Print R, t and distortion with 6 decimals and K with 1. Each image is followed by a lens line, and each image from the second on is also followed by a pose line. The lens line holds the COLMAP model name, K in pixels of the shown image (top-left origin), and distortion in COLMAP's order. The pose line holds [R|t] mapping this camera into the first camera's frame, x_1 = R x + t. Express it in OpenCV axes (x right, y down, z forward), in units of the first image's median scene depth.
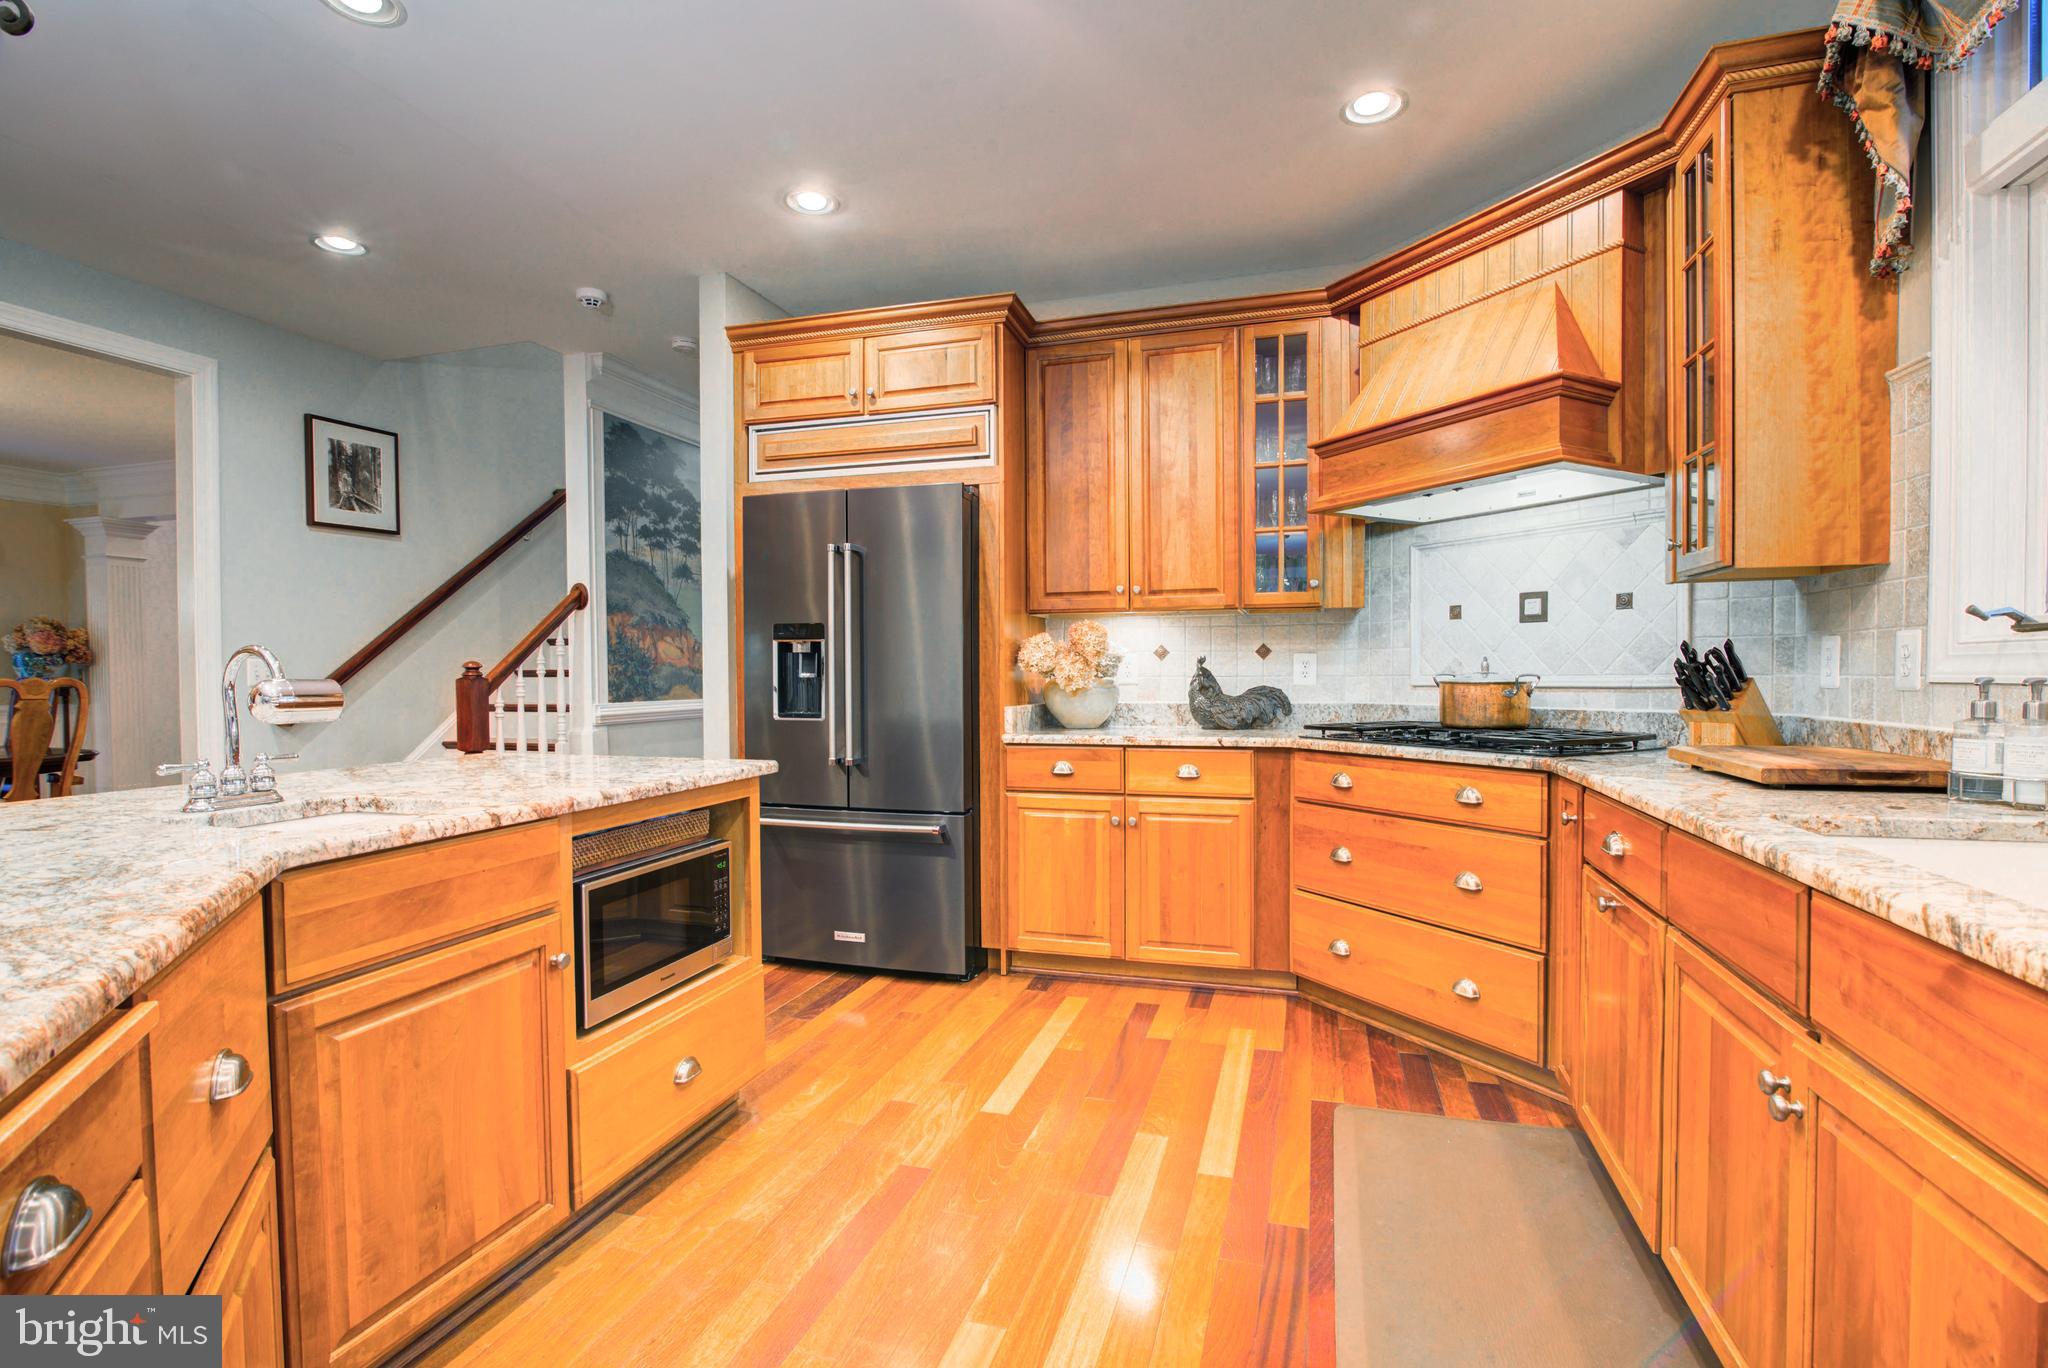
lens RADIAL K [[934.8, 0, 1032.8], [0, 934.8, 687.8], [0, 0, 1]] dist [-0.016652, 0.001354]
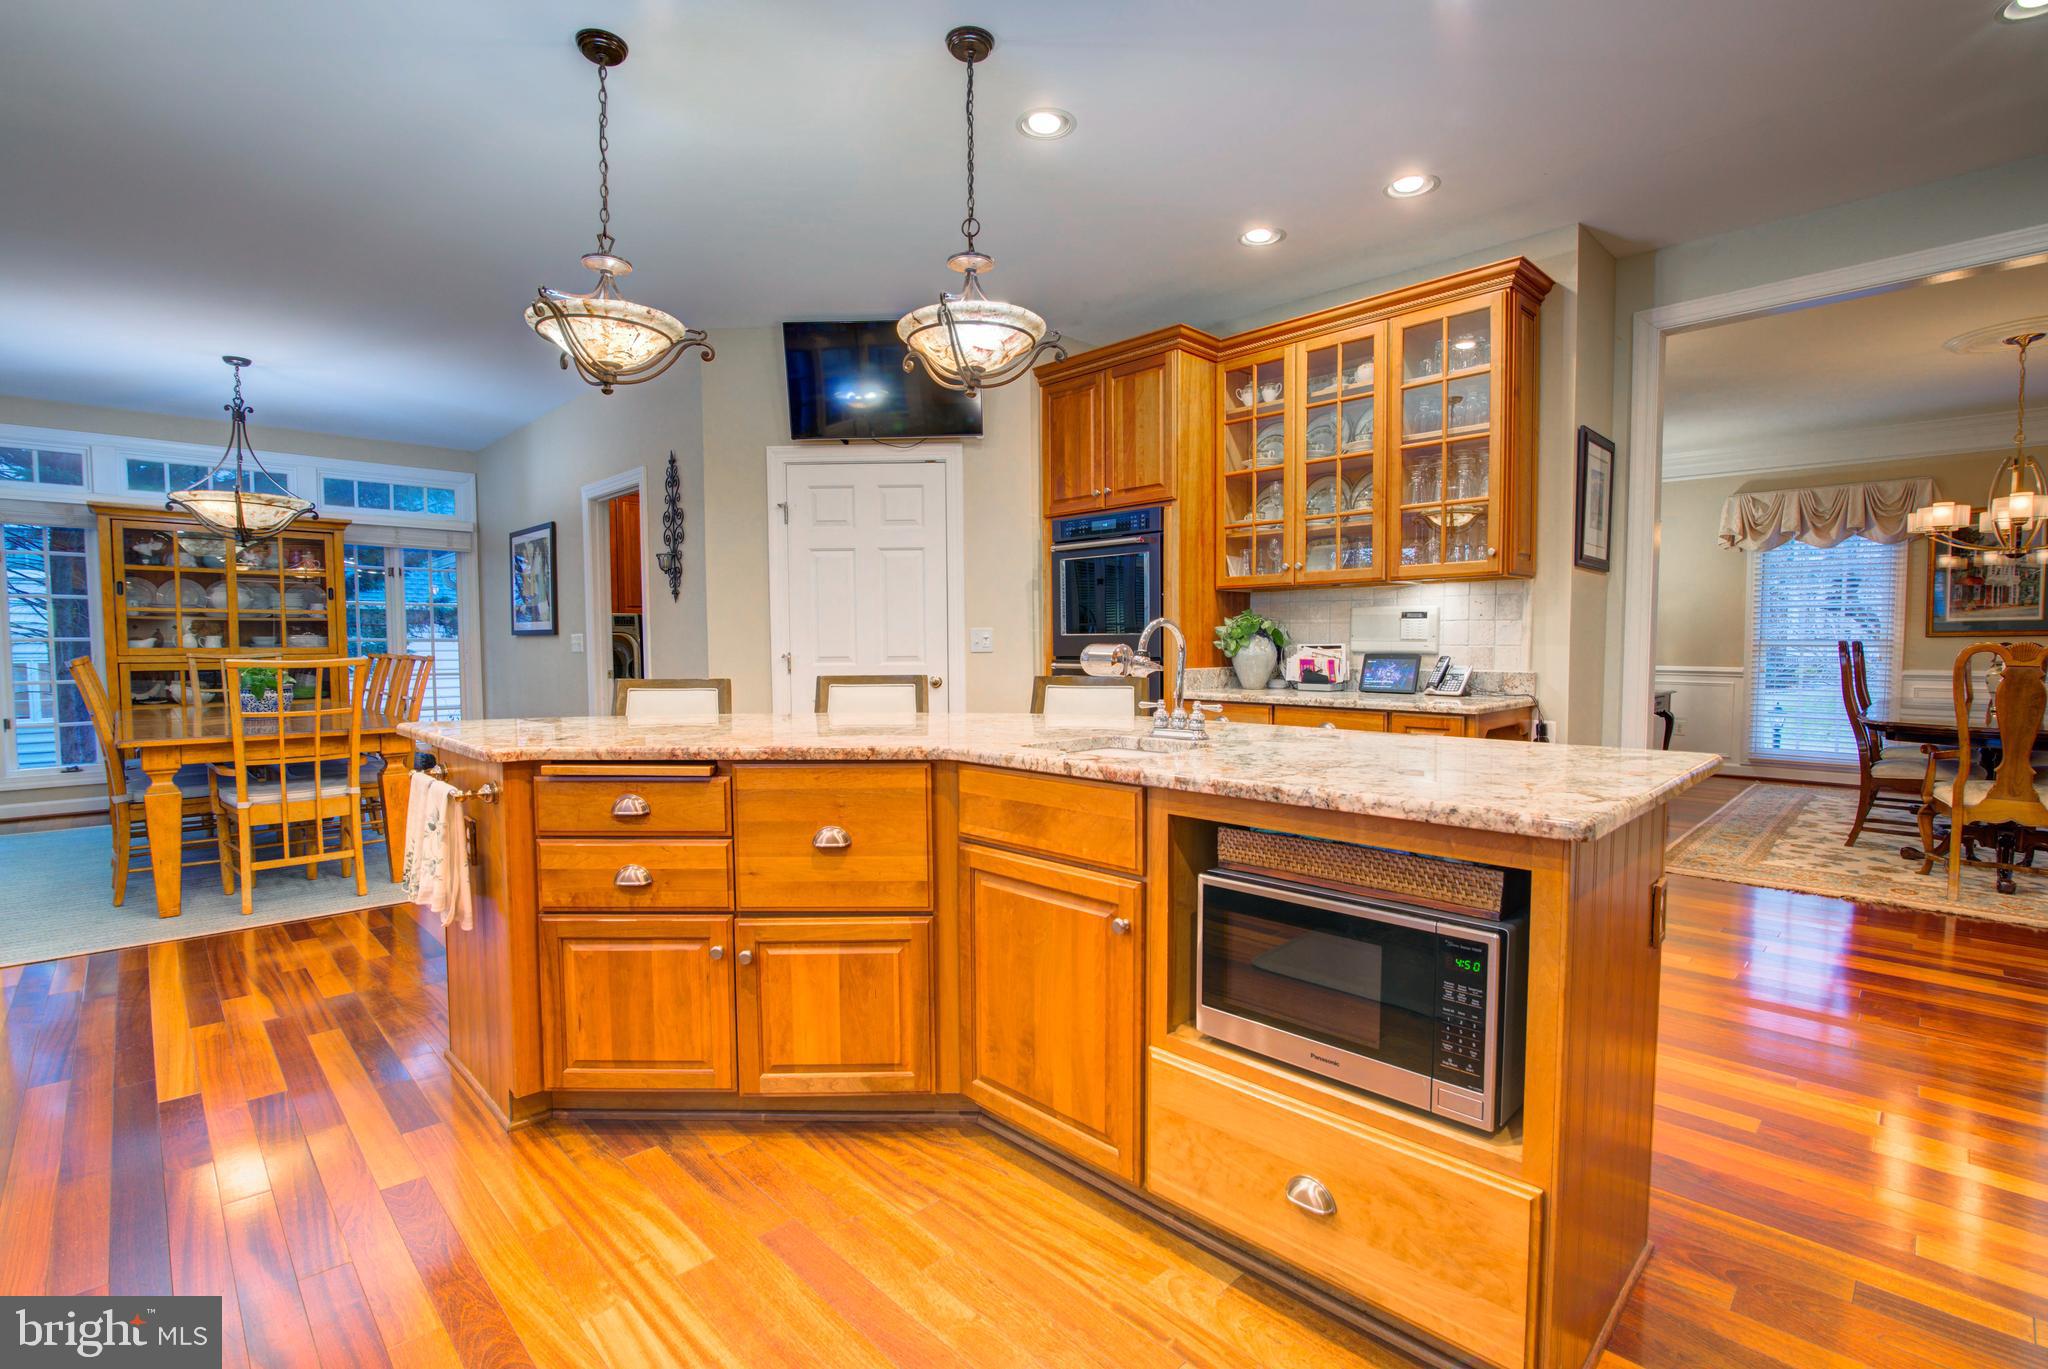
lens RADIAL K [[934.8, 0, 1016.0], [0, 934.8, 693.8], [0, 0, 1]] dist [-0.016652, 0.001354]
pose [[-0.480729, 0.054119, -0.875197, 0.251822], [-0.011037, 0.997641, 0.067752, -0.015130], [0.876800, 0.042230, -0.478998, 0.821835]]
